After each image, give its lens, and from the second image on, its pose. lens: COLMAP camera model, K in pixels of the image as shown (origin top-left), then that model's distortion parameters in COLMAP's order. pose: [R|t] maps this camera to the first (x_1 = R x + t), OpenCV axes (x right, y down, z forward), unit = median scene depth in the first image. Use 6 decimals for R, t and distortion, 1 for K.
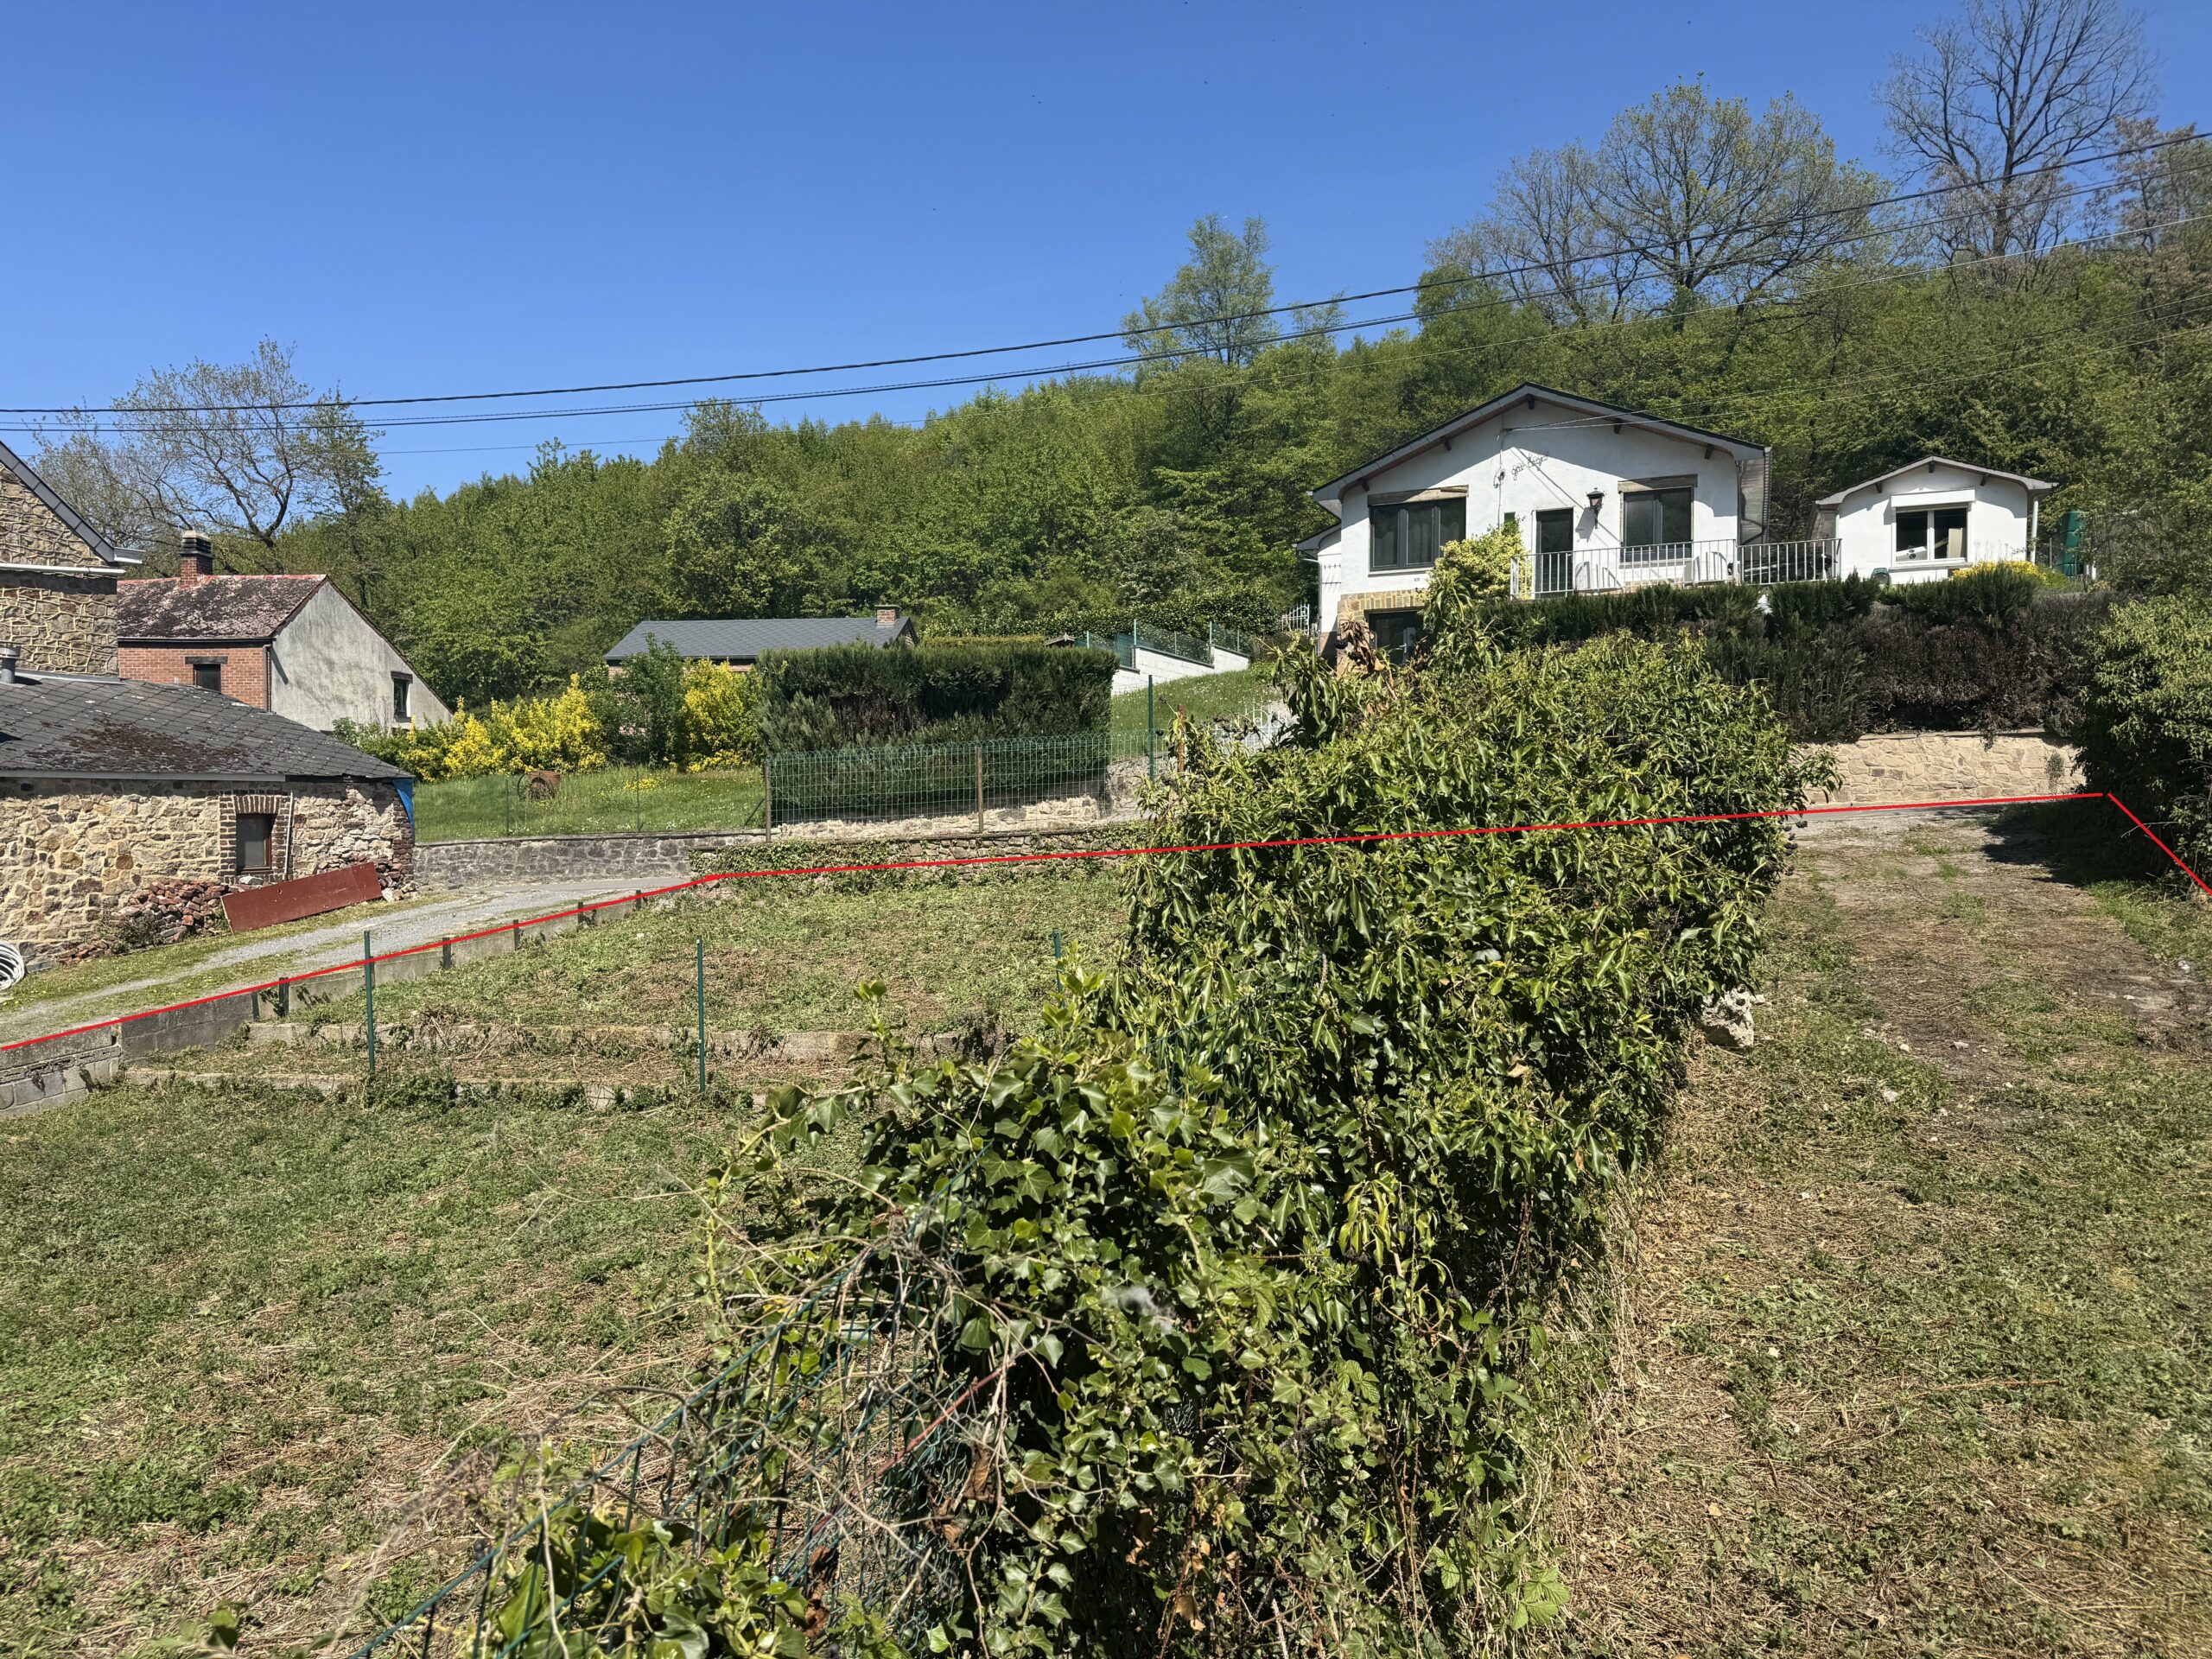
lens RADIAL K [[1558.6, 0, 1108.1], [0, 1558.6, 852.1], [0, 0, 1]] dist [0.079148, -0.095486]
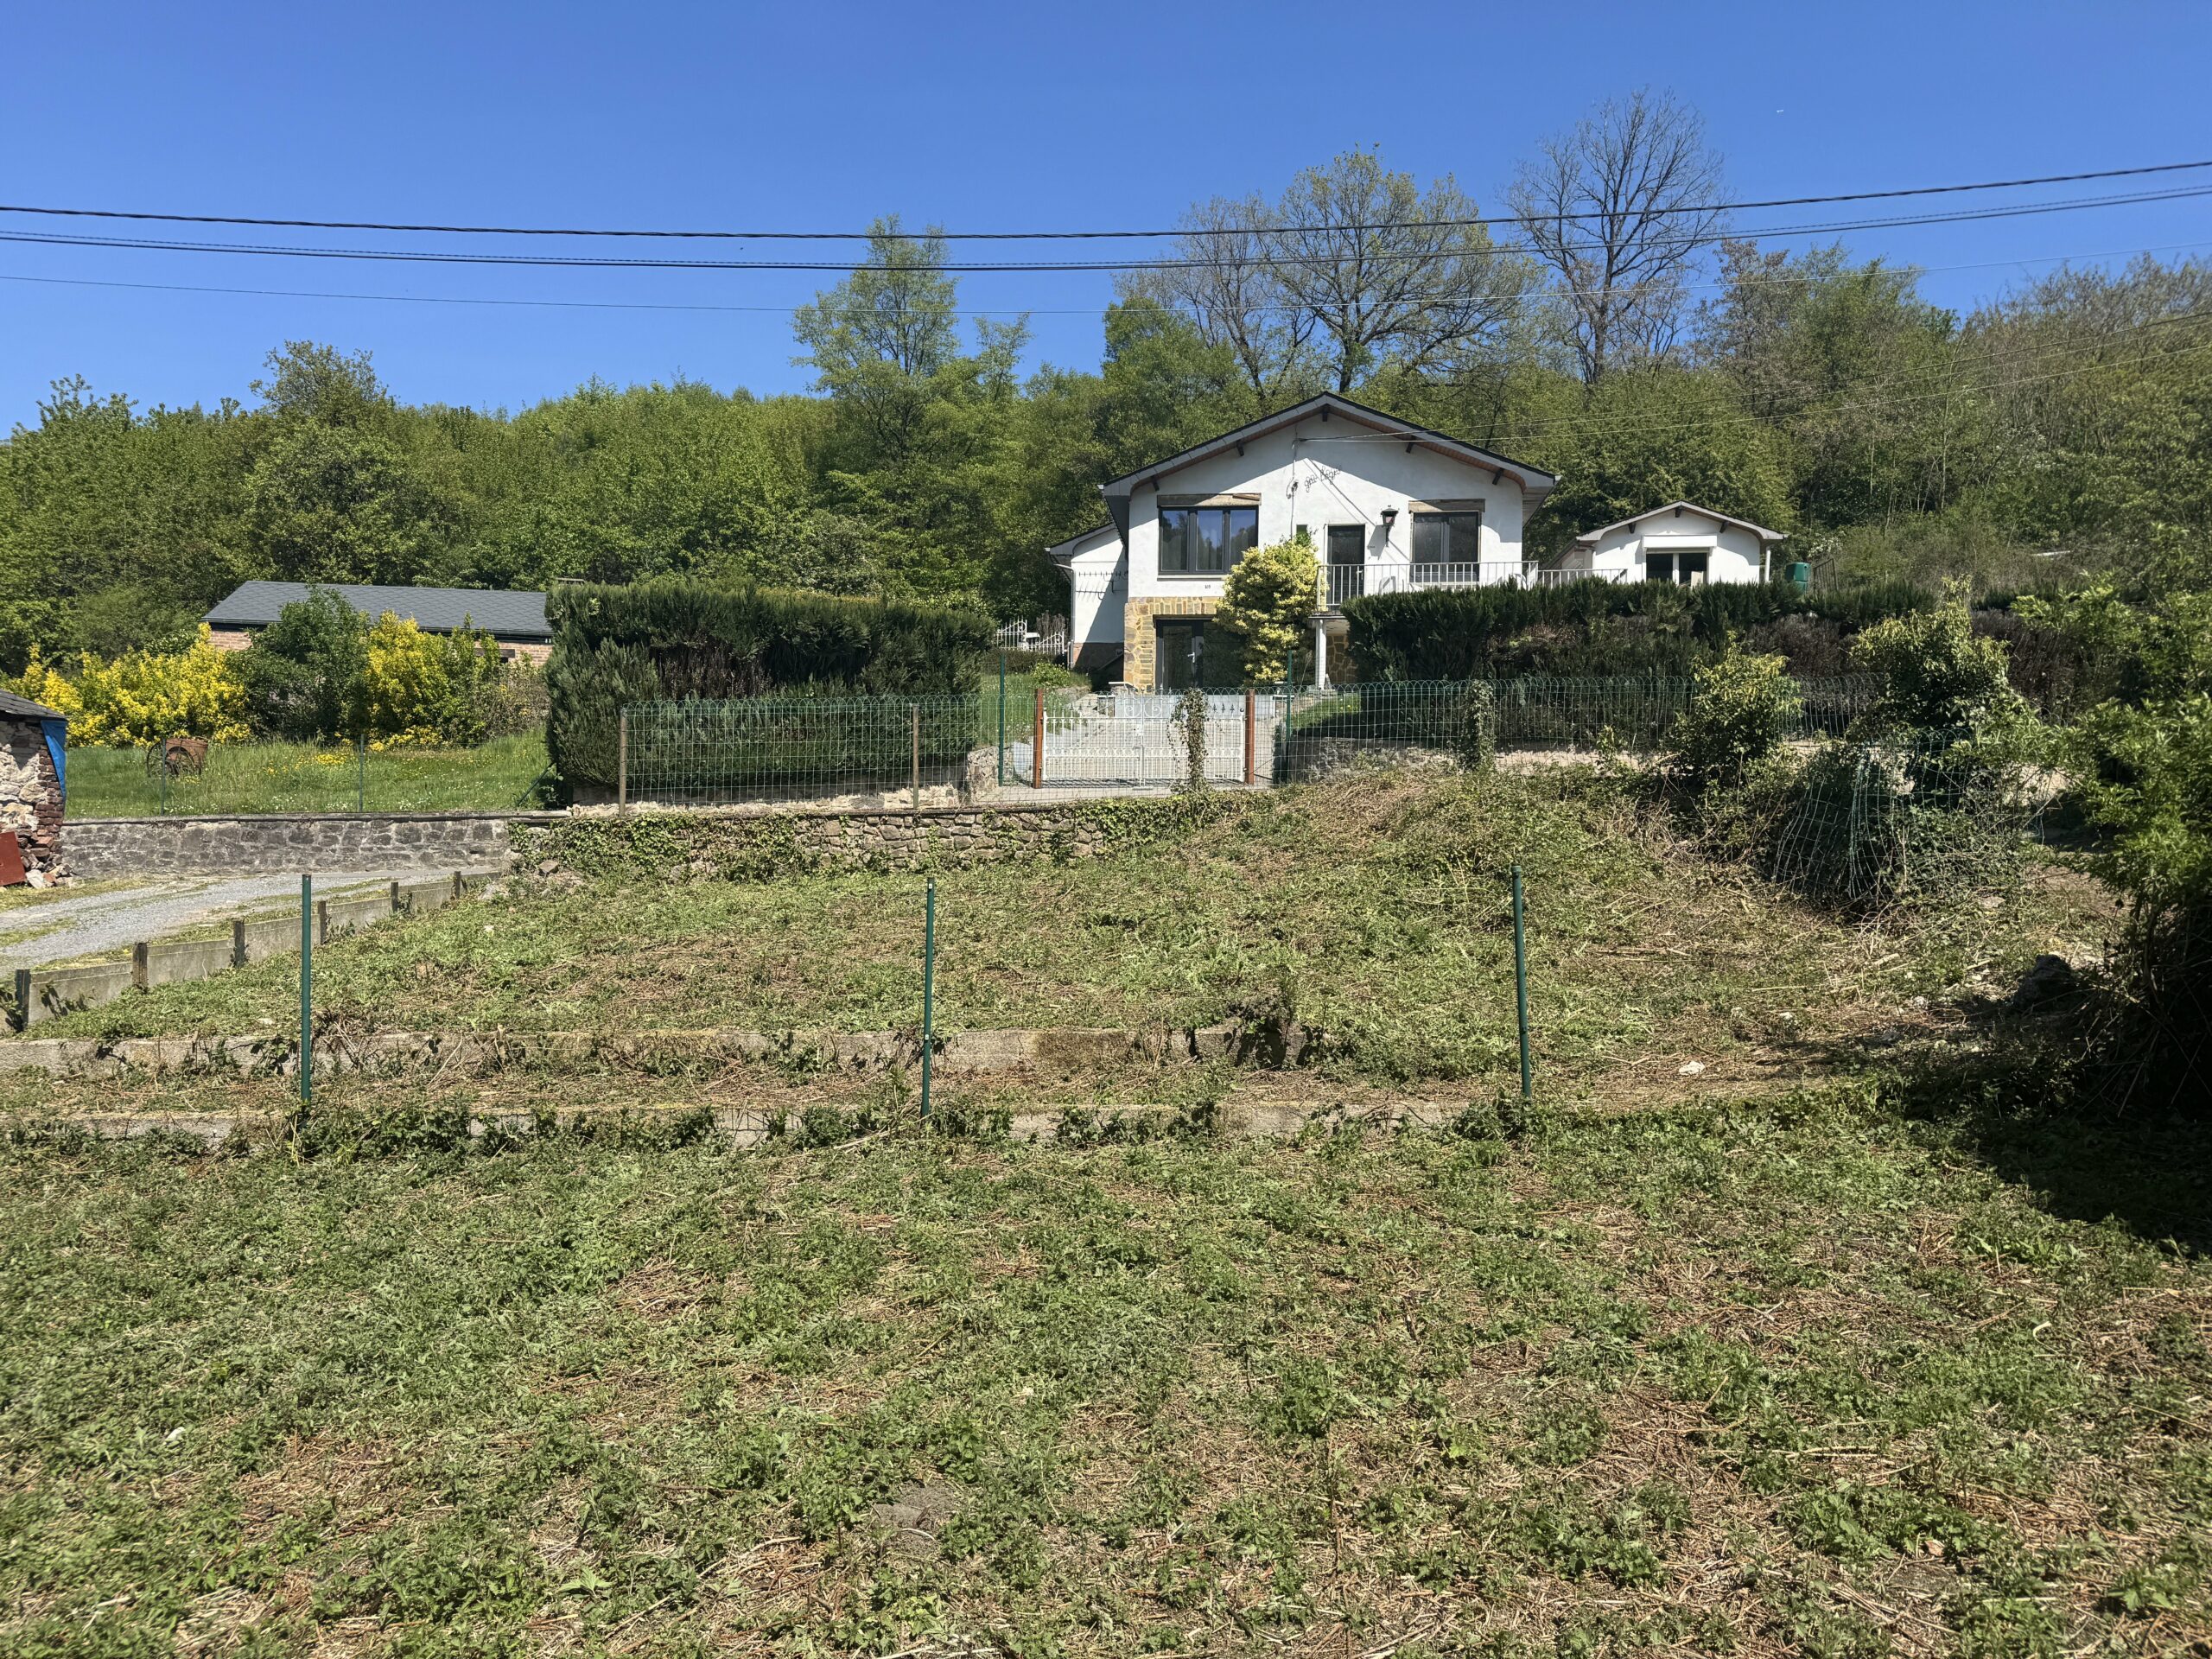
lens RADIAL K [[1535.6, 0, 1128.9], [0, 1535.6, 837.6], [0, 0, 1]] dist [0.150894, -0.267658]
pose [[0.954370, 0.024037, 0.297656, -0.133579], [-0.011863, 0.999020, -0.042639, 0.022160], [-0.298390, 0.037163, 0.953720, 0.121258]]
